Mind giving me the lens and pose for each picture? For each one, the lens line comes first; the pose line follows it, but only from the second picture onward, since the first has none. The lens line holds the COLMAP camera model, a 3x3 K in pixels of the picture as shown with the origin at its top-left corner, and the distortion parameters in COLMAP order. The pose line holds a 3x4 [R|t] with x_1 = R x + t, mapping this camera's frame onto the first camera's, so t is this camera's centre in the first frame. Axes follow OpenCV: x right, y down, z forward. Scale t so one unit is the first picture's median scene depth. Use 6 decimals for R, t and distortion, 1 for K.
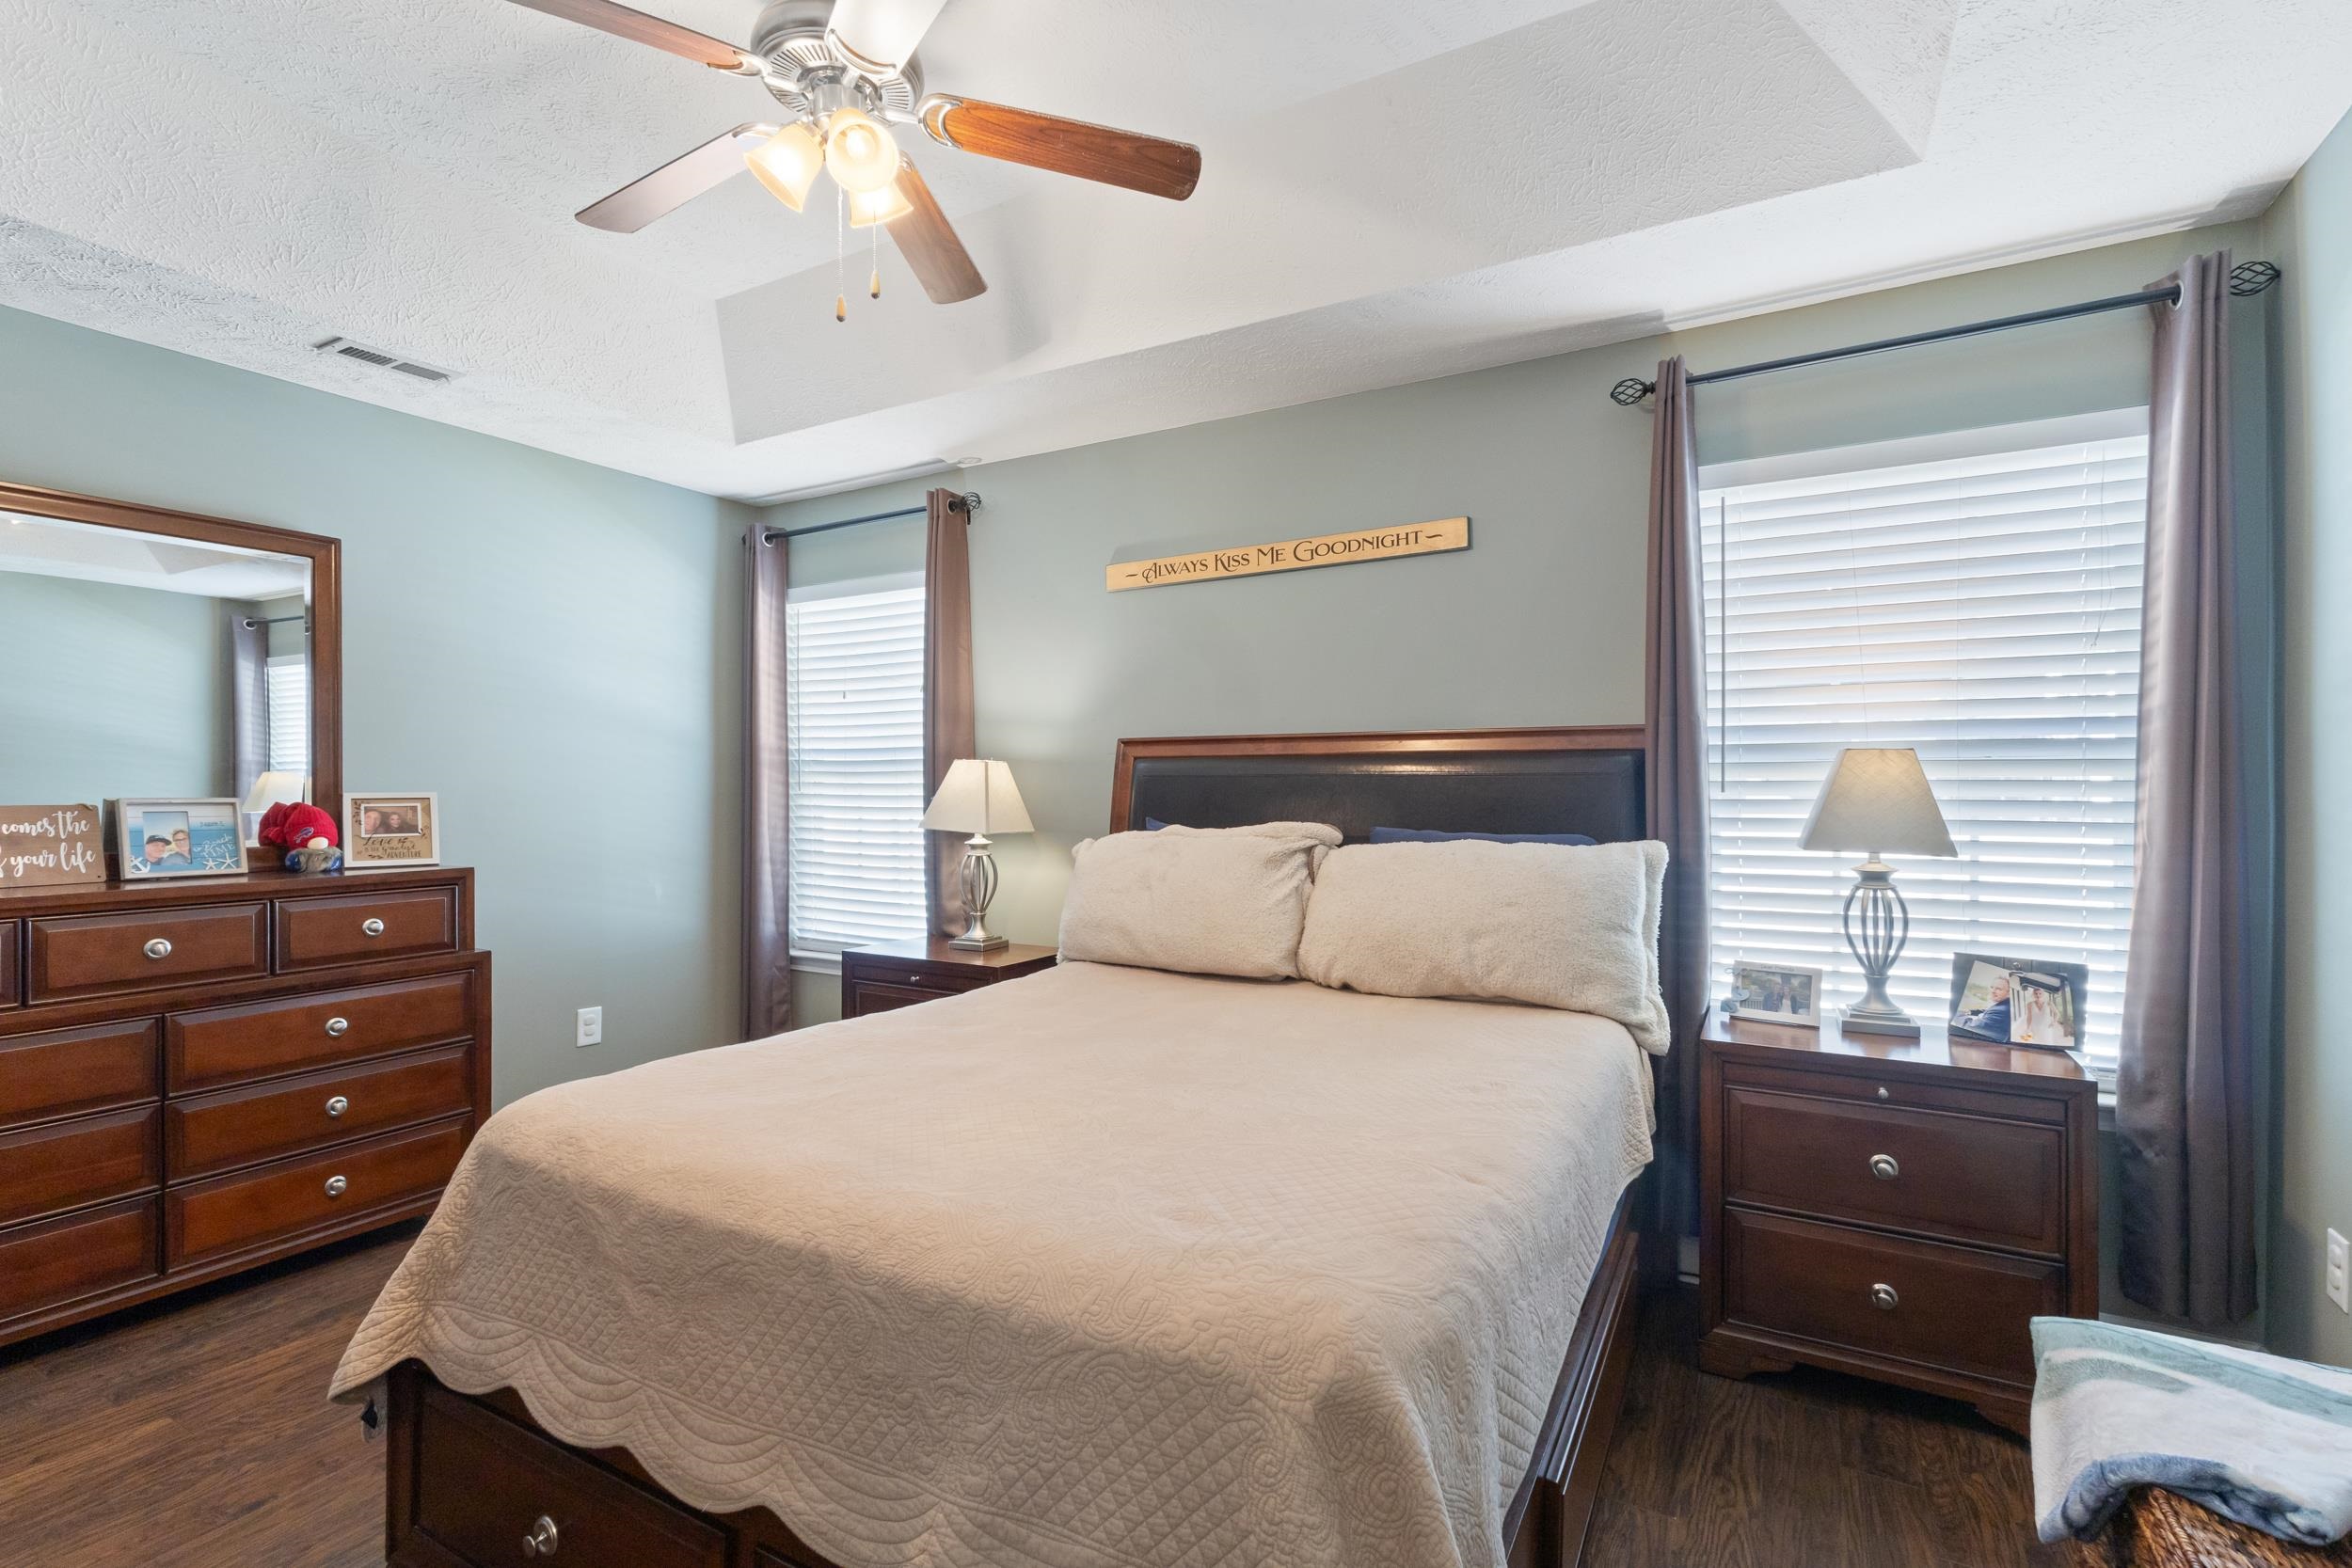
lens RADIAL K [[1095.9, 0, 1179.4], [0, 1095.9, 784.8], [0, 0, 1]] dist [0.001530, 0.001016]
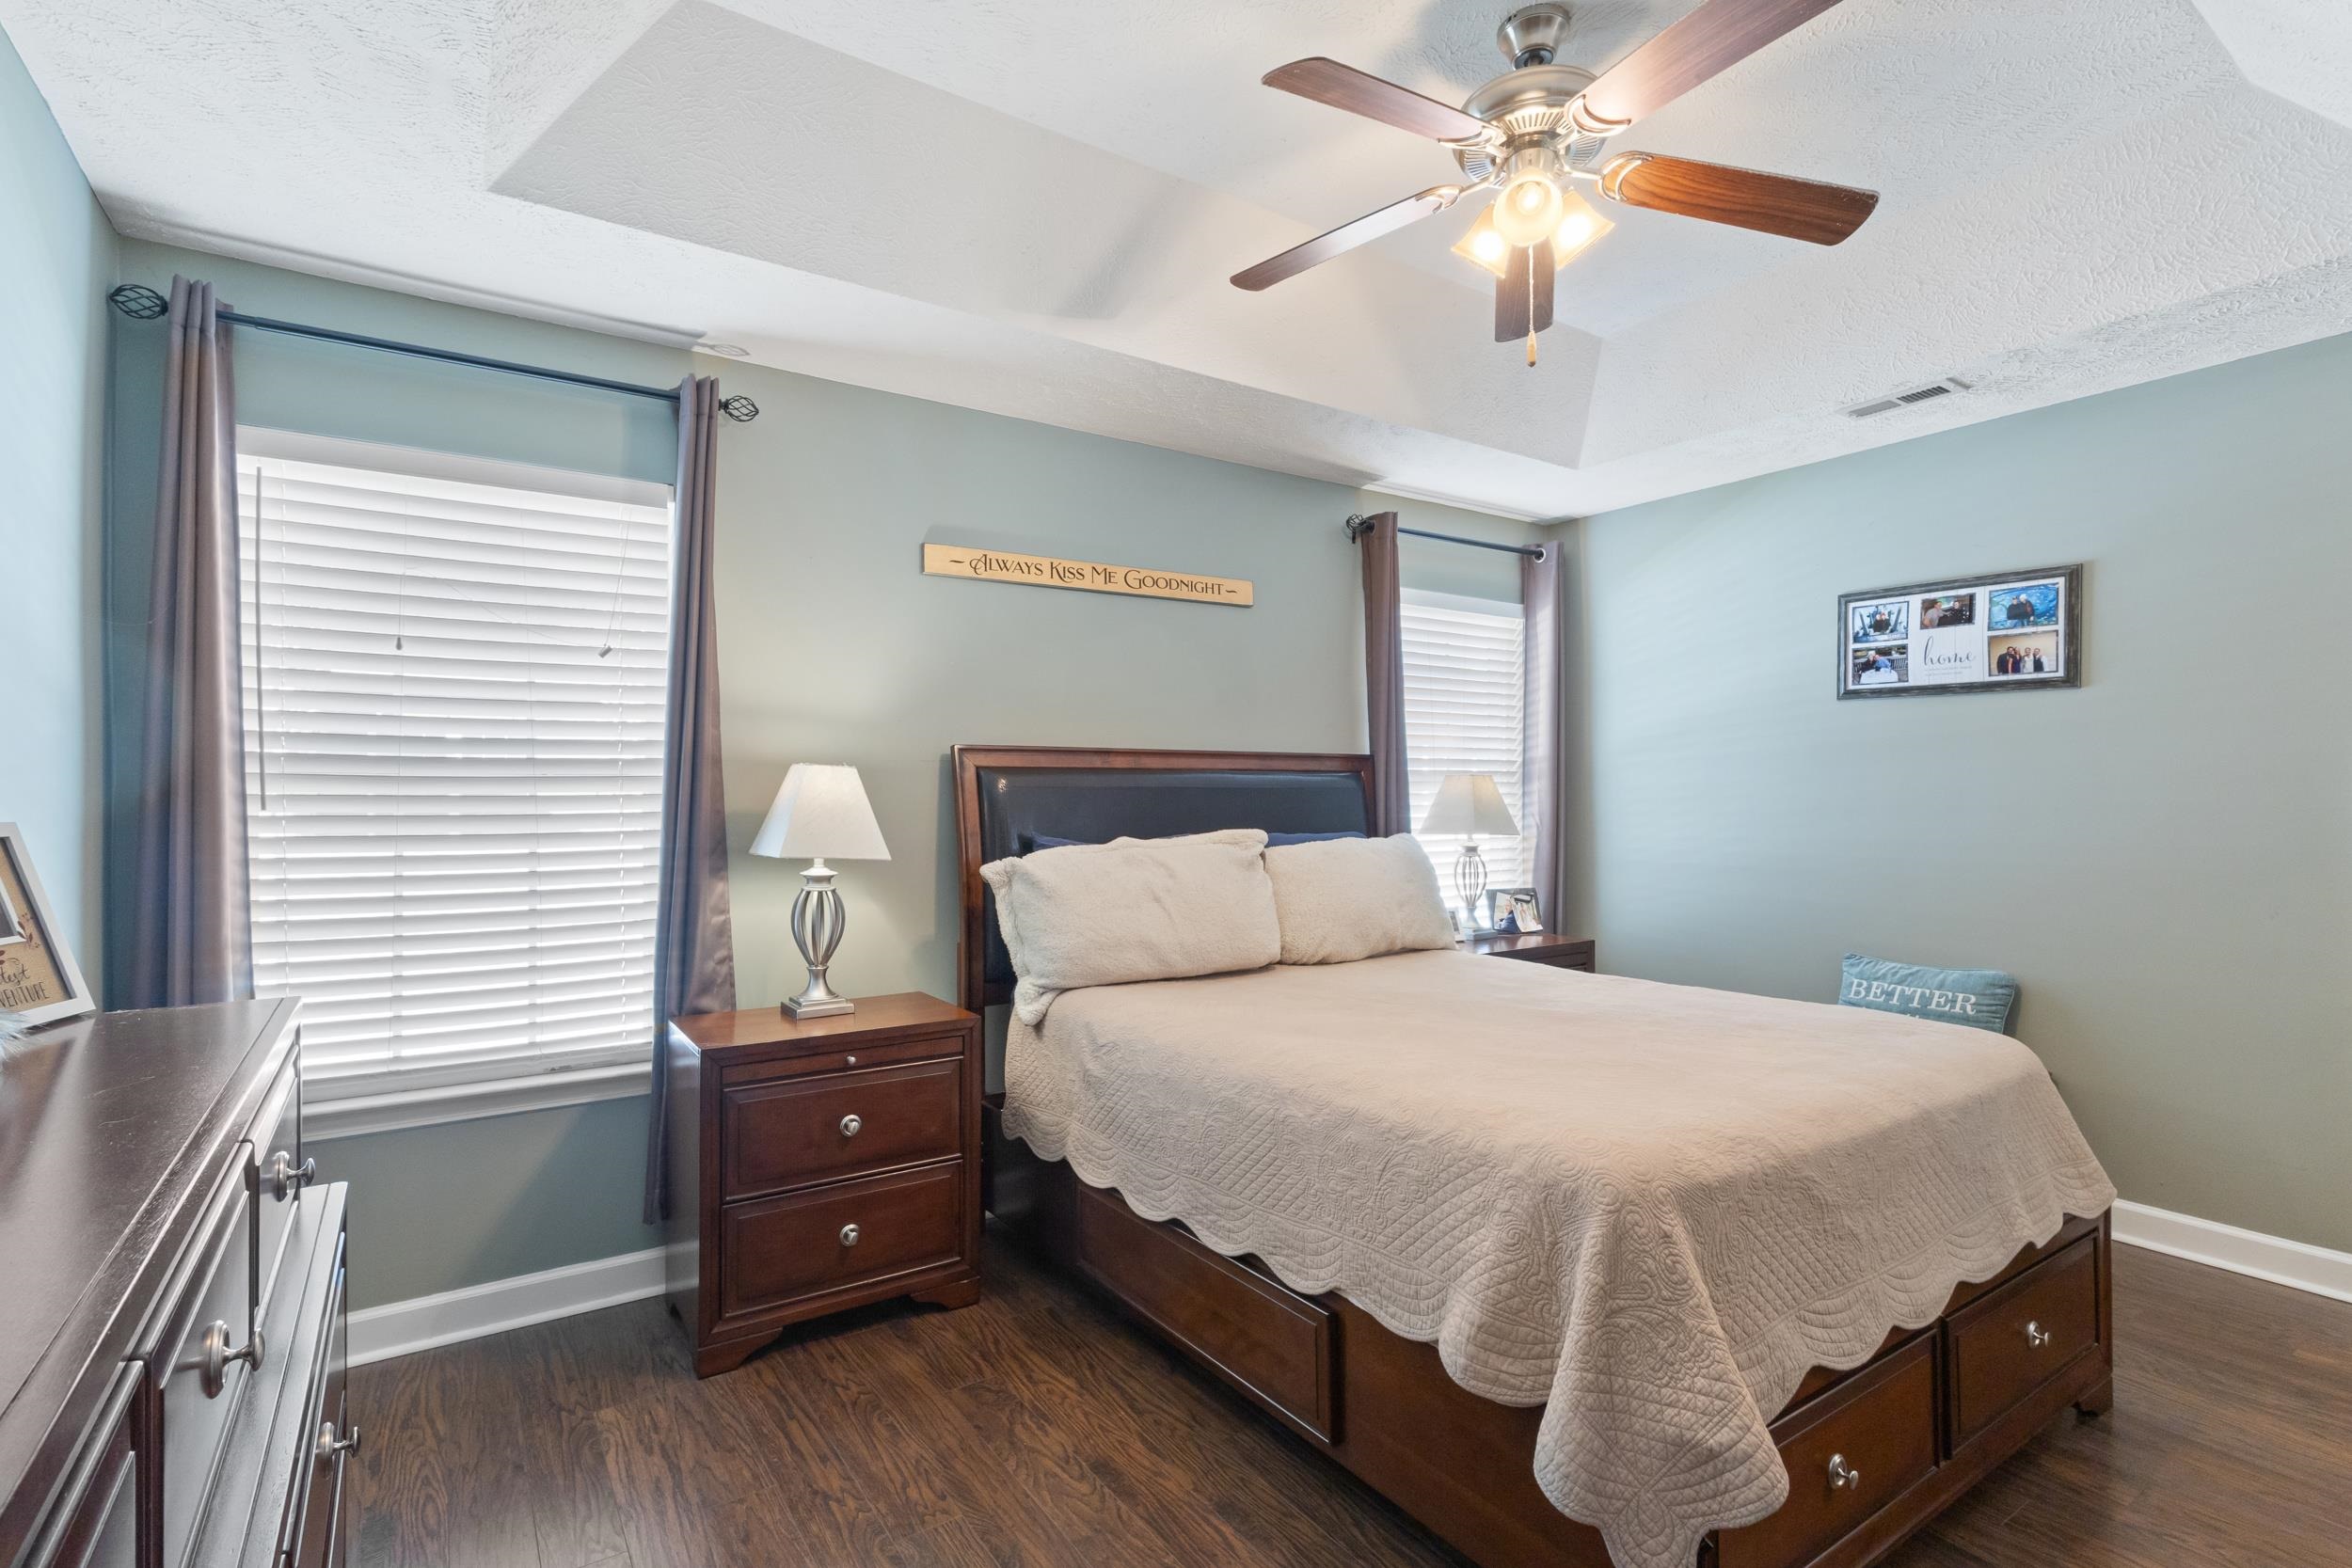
lens RADIAL K [[1095.9, 0, 1182.3], [0, 1095.9, 780.0], [0, 0, 1]] dist [0.001530, 0.001016]
pose [[0.439935, 0.012419, 0.897944, -0.838045], [0.003458, 0.999874, -0.015523, 0.000719], [-0.898023, 0.009935, 0.439836, 0.492013]]
